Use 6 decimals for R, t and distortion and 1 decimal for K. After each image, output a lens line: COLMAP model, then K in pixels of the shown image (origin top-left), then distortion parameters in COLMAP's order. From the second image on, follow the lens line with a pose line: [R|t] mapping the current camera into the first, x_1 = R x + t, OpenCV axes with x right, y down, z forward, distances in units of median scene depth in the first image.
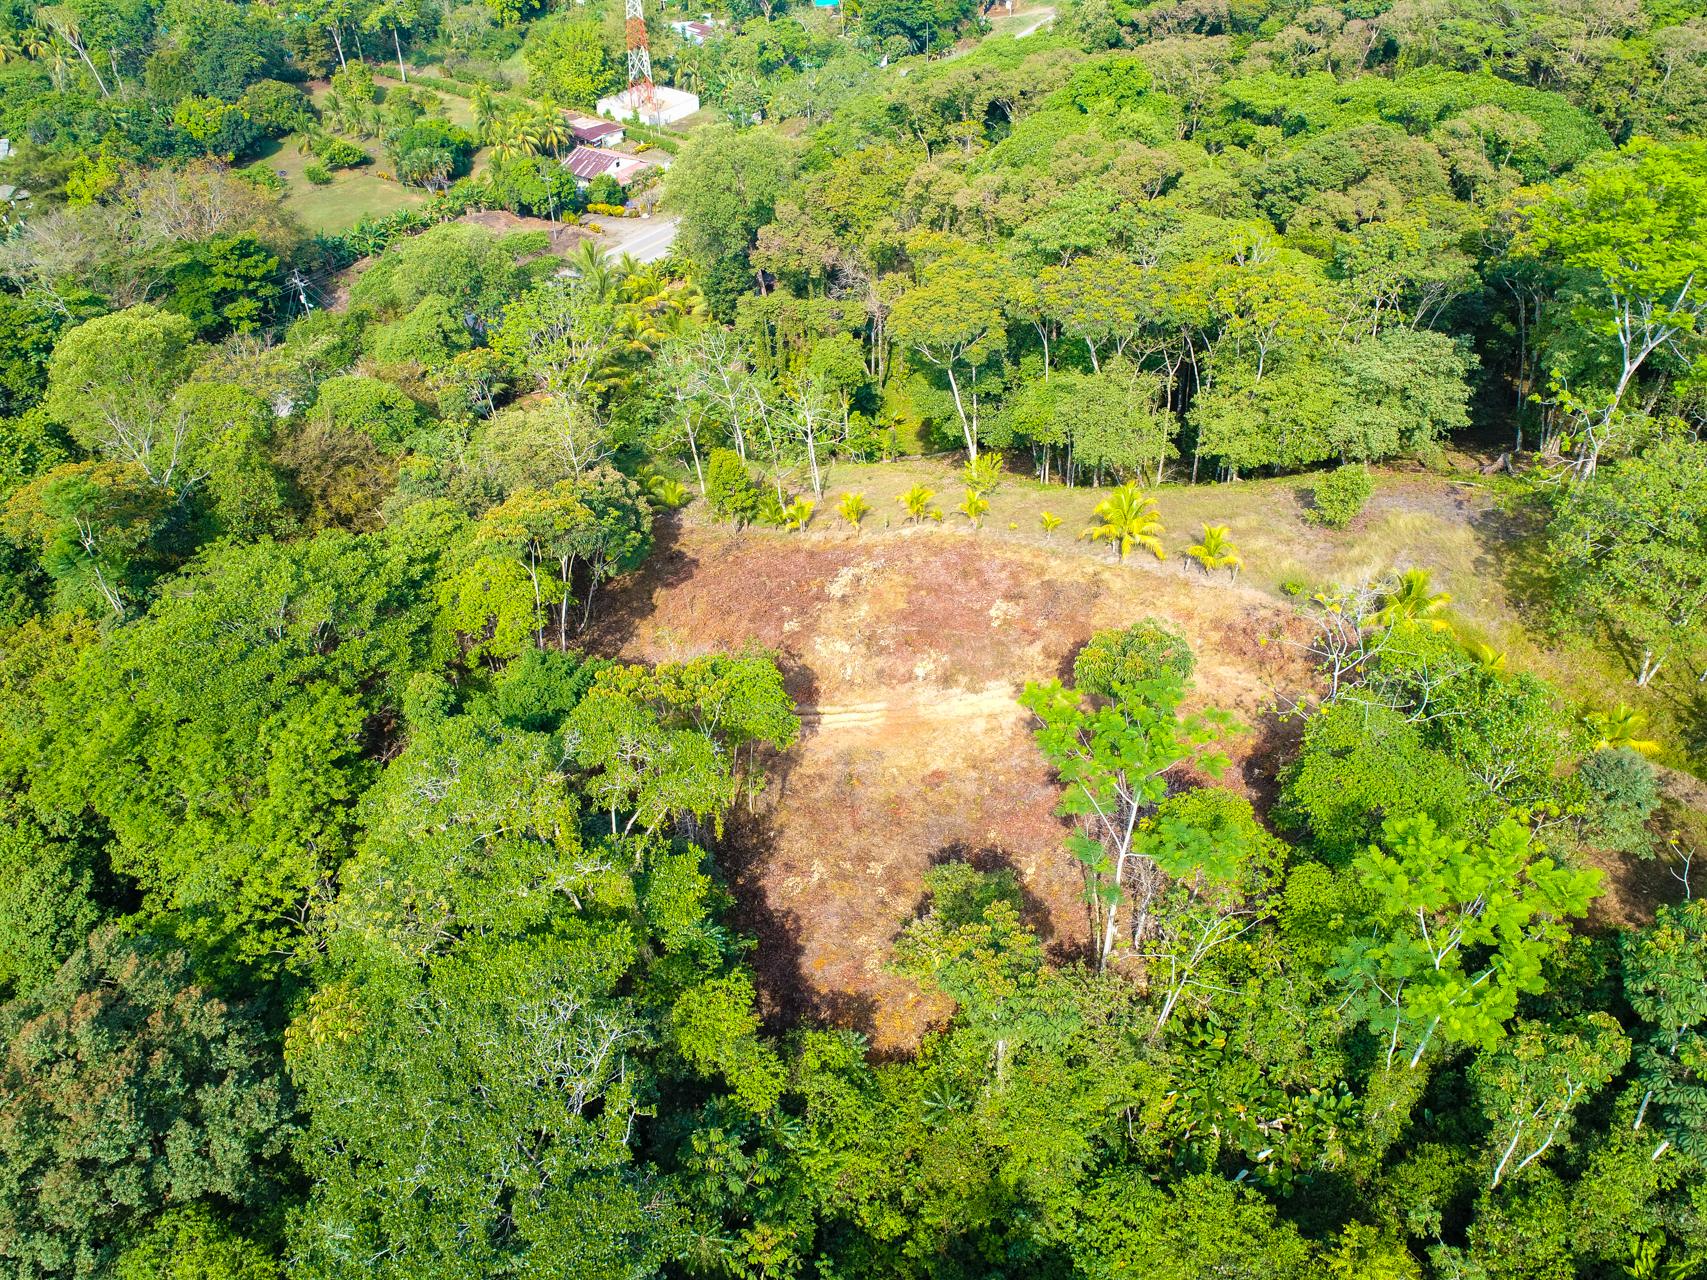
lens RADIAL K [[1283.6, 0, 853.5], [0, 1283.6, 640.0], [0, 0, 1]] dist [0.000193, 0.000933]
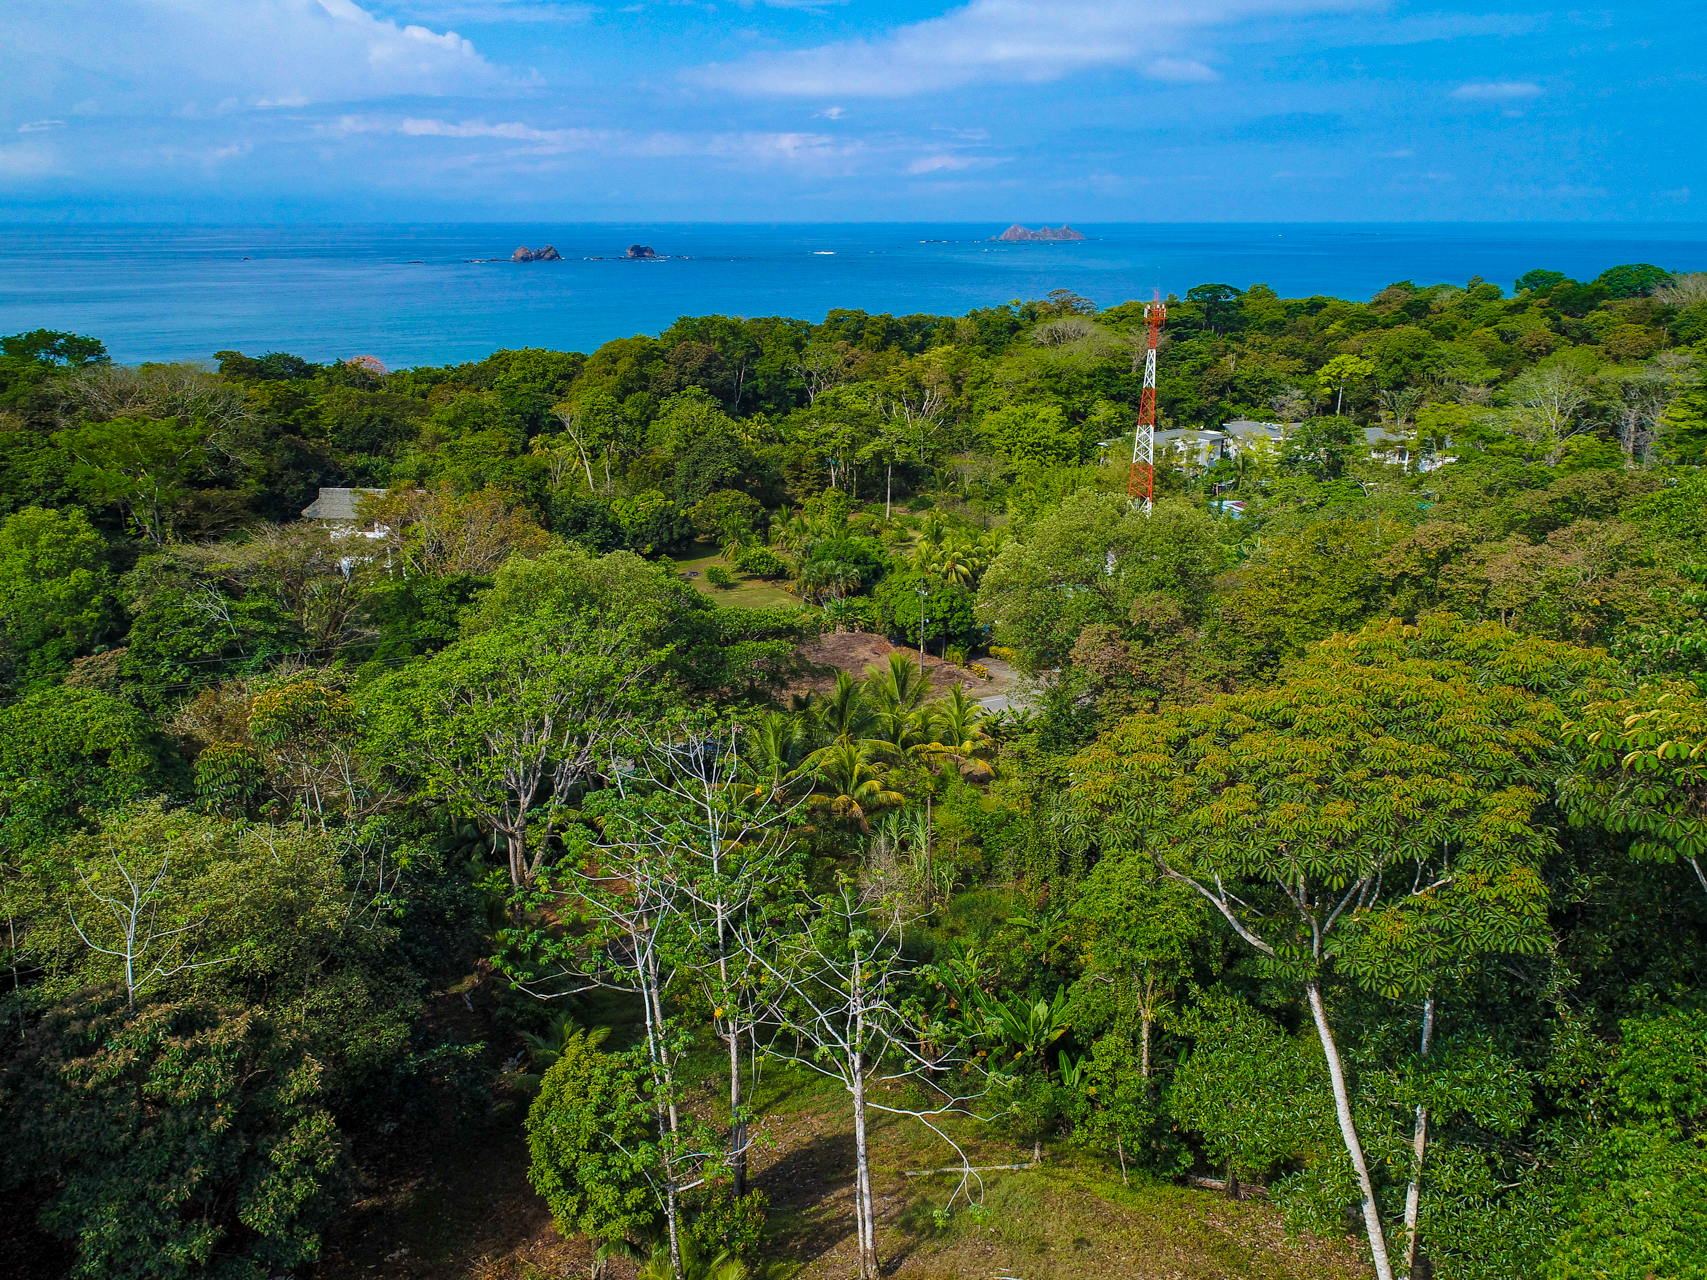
lens RADIAL K [[1307.8, 0, 853.5], [0, 1307.8, 640.0], [0, 0, 1]] dist [0.004166, -0.003064]
pose [[0.887300, 0.142146, -0.438741, 0.101736], [-0.303651, 0.896082, -0.323778, -0.161606], [0.347124, 0.420513, 0.838256, 0.722213]]
